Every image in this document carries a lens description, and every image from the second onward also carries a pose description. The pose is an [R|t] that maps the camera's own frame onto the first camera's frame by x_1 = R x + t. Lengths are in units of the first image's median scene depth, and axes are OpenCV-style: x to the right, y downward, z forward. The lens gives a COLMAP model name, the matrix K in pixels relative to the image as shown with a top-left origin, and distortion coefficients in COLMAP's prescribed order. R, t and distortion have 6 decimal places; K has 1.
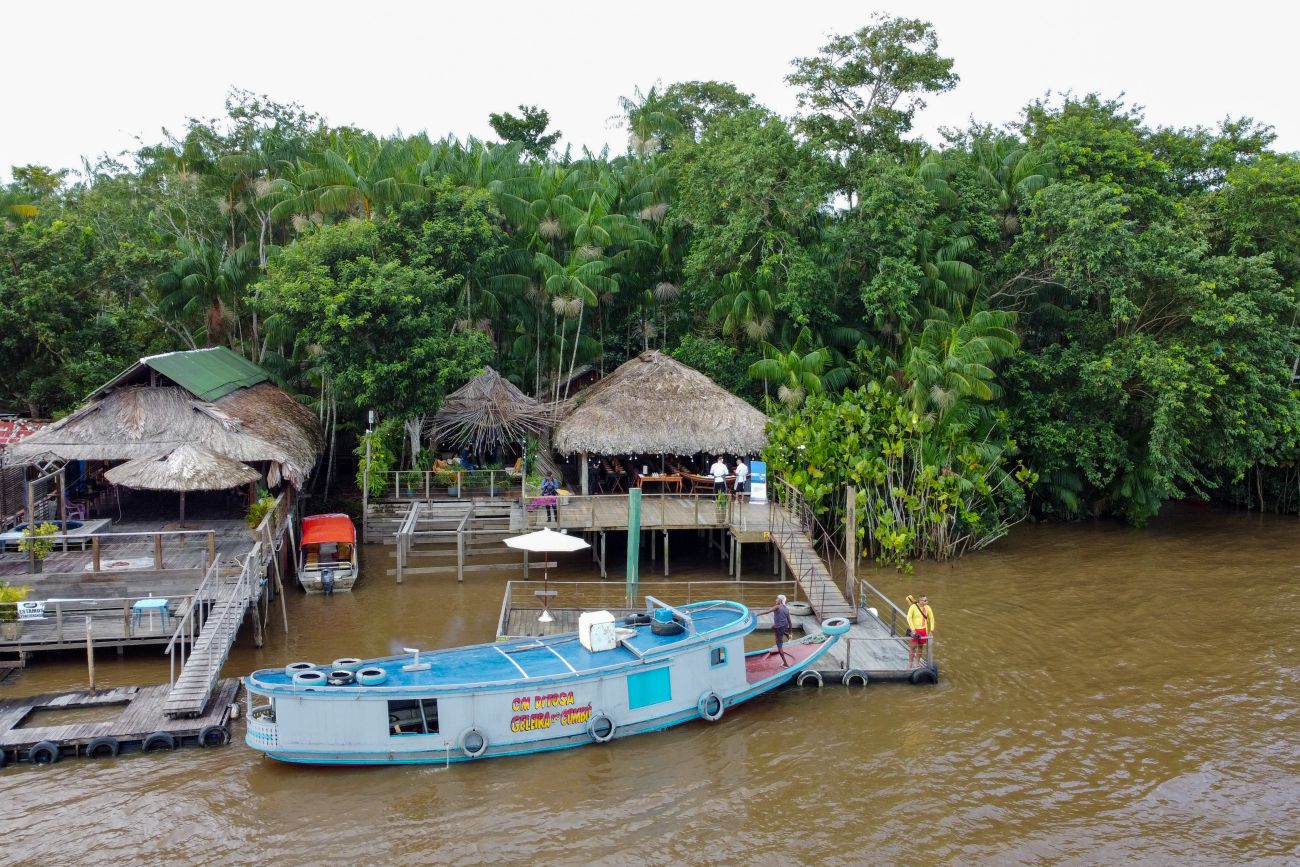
lens RADIAL K [[1169.5, 0, 641.2], [0, 1169.5, 426.5], [0, 0, 1]] dist [-0.000137, -0.005839]
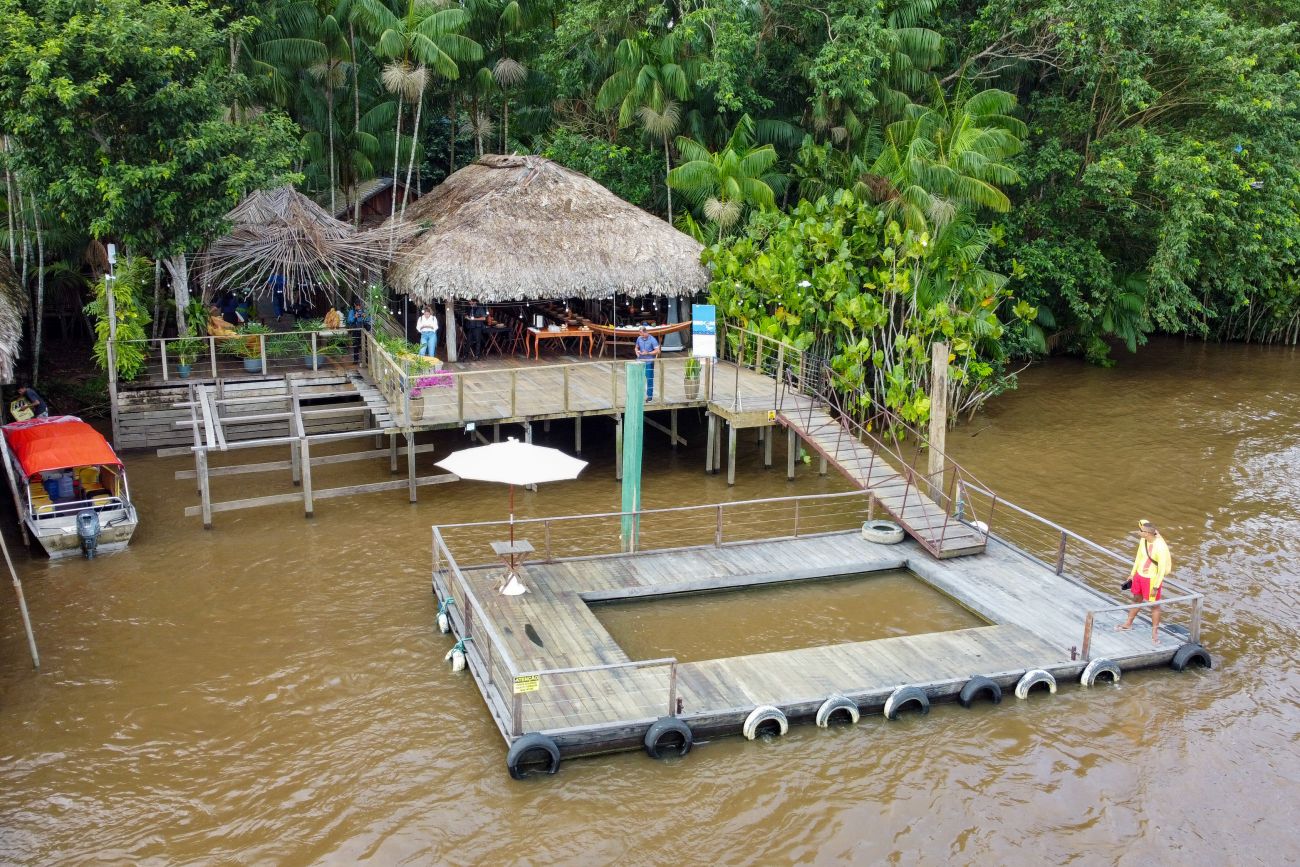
lens RADIAL K [[1169.5, 0, 643.2], [0, 1169.5, 430.2], [0, 0, 1]] dist [-0.000137, -0.005839]
pose [[0.965625, -0.060747, 0.252740, -0.118737], [0.022608, 0.988252, 0.151153, -0.003046], [-0.258953, -0.140243, 0.955654, 0.309965]]
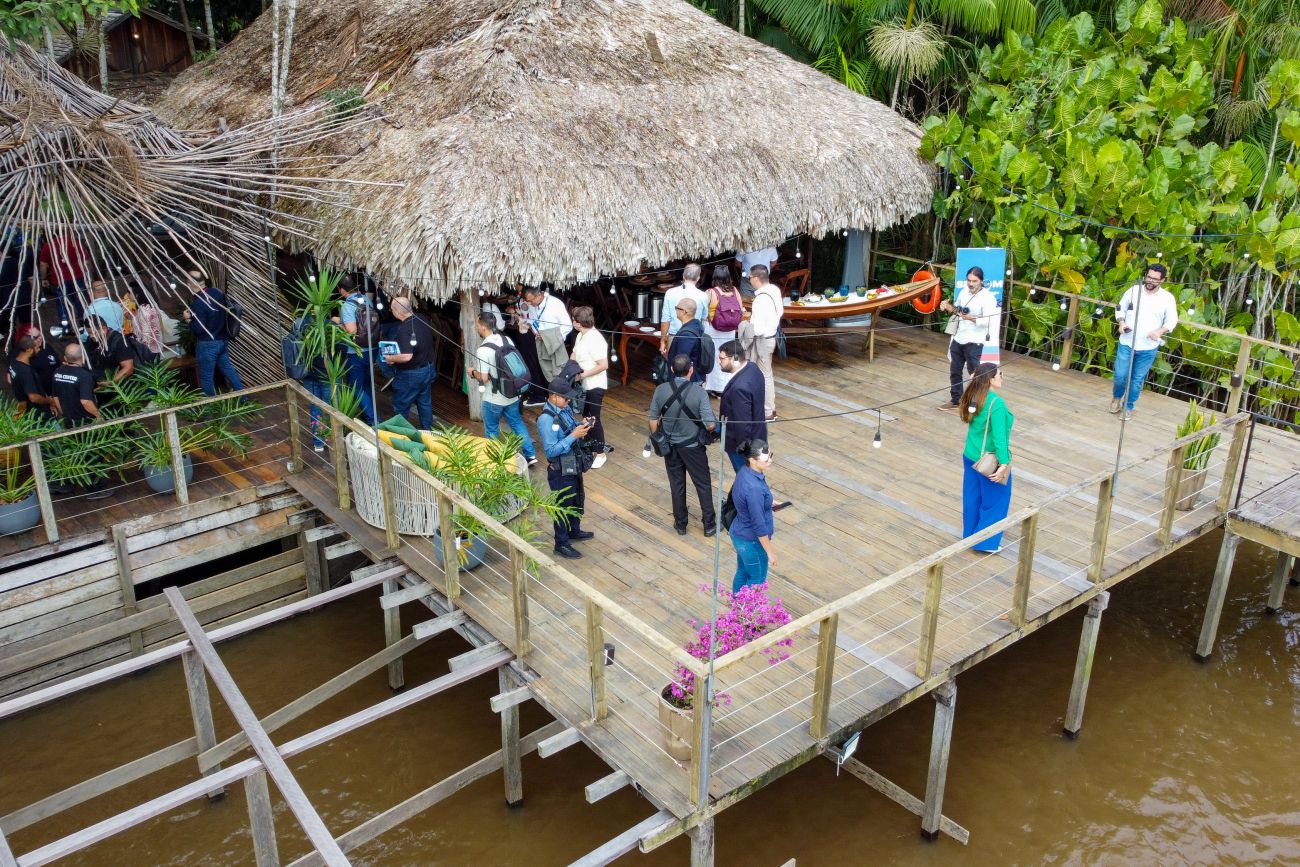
lens RADIAL K [[1169.5, 0, 644.2], [0, 1169.5, 429.0], [0, 0, 1]] dist [-0.000137, -0.005839]
pose [[0.849256, -0.206910, 0.485750, -0.165923], [0.059639, 0.951718, 0.301125, -0.029734], [-0.524603, -0.226762, 0.820592, 0.736701]]
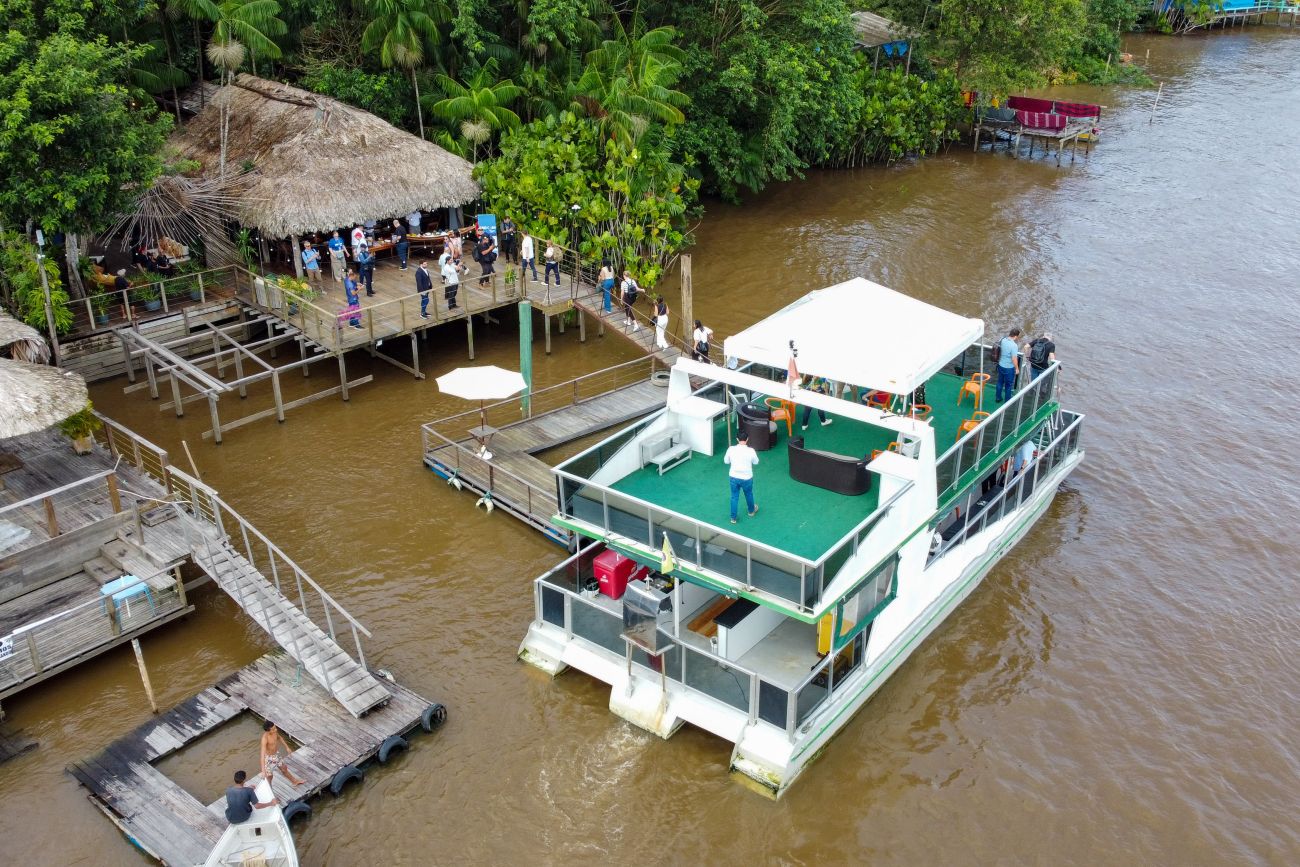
lens RADIAL K [[1169.5, 0, 642.9], [0, 1169.5, 431.3], [0, 0, 1]] dist [-0.000137, -0.005839]
pose [[0.803422, -0.263224, 0.534066, -0.354302], [0.061157, 0.928710, 0.365730, -0.147026], [-0.592261, -0.261173, 0.762244, 0.133178]]
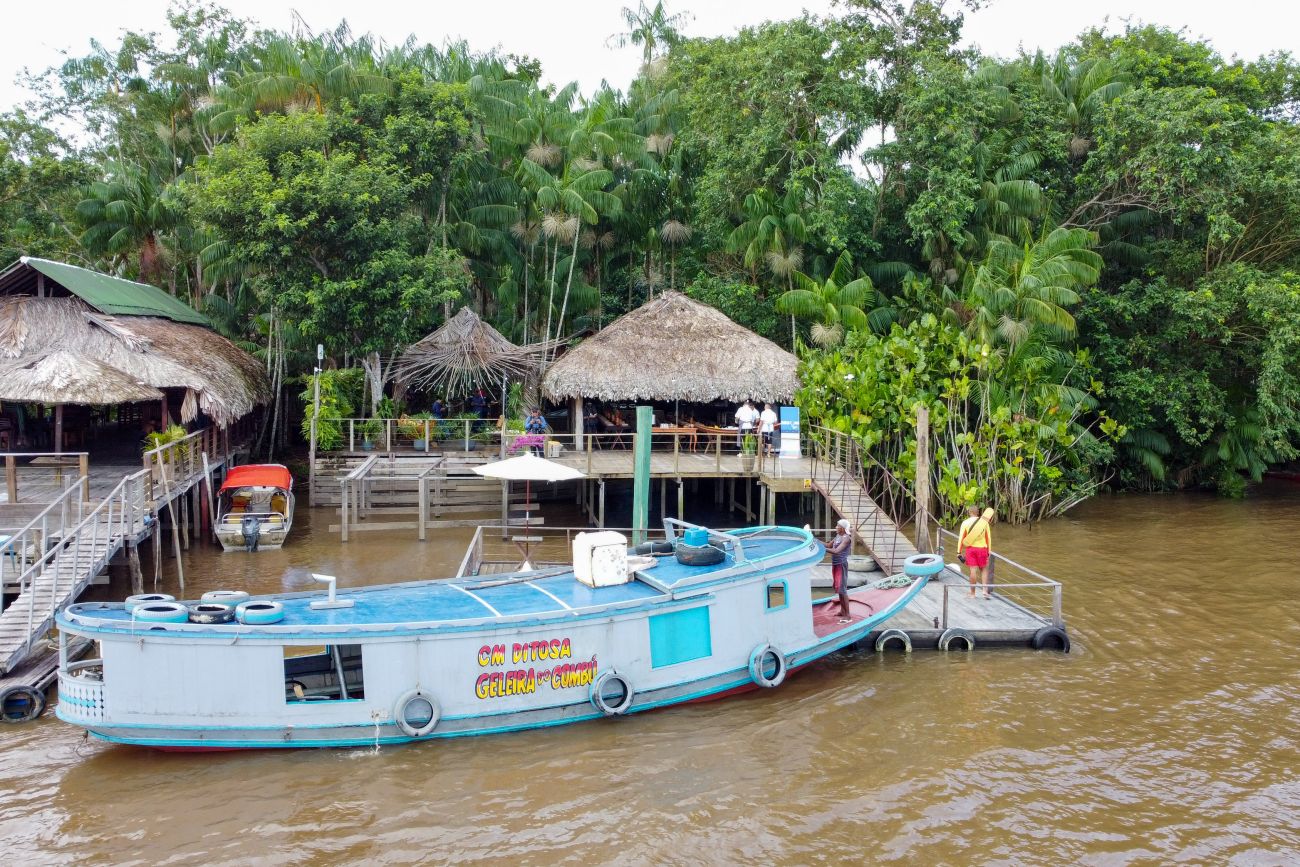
lens RADIAL K [[1169.5, 0, 642.2], [0, 1169.5, 429.0], [0, 0, 1]] dist [-0.000137, -0.005839]
pose [[0.999966, 0.003626, 0.007428, -0.010164], [-0.003445, 0.999699, -0.024310, 0.064599], [-0.007513, 0.024283, 0.999677, 0.173865]]
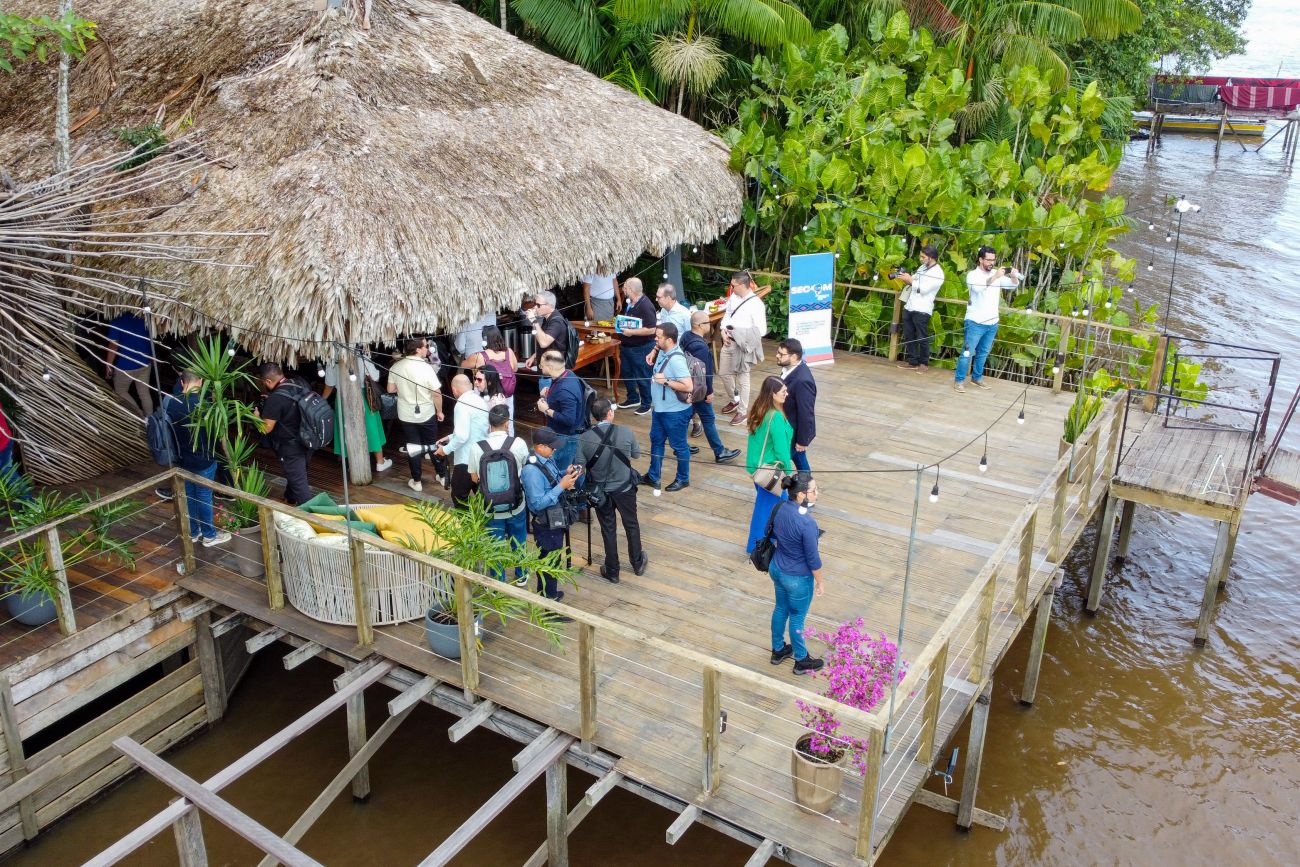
lens RADIAL K [[1169.5, 0, 644.6], [0, 1169.5, 429.4], [0, 0, 1]] dist [-0.000137, -0.005839]
pose [[0.626634, -0.296553, 0.720685, -0.209669], [0.076616, 0.943731, 0.321717, -0.039361], [-0.775539, -0.146383, 0.614095, 0.791485]]
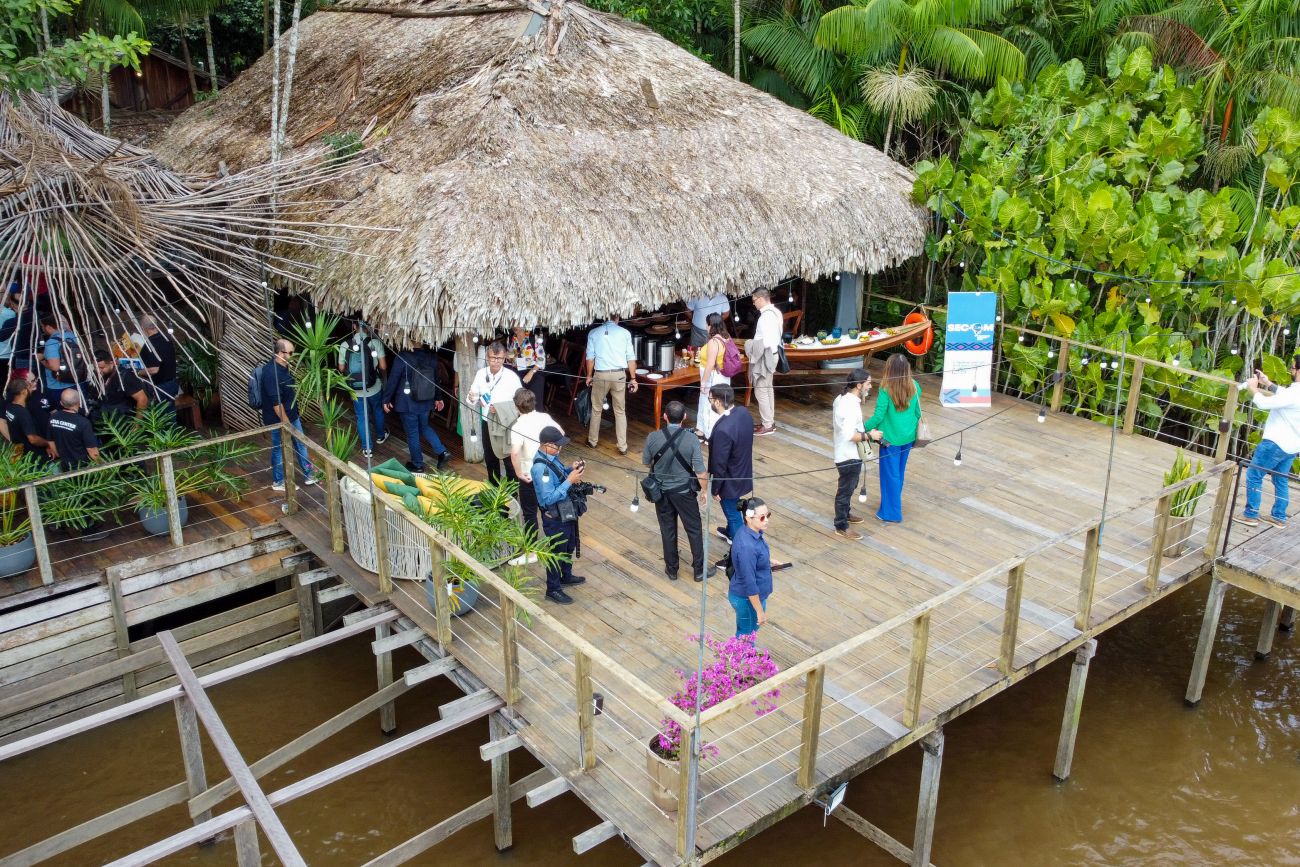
lens RADIAL K [[1169.5, 0, 644.3], [0, 1169.5, 429.8], [0, 0, 1]] dist [-0.000137, -0.005839]
pose [[0.849489, -0.191711, 0.491545, -0.165048], [0.055378, 0.958901, 0.278283, -0.033794], [-0.524692, -0.209177, 0.825193, 0.734850]]
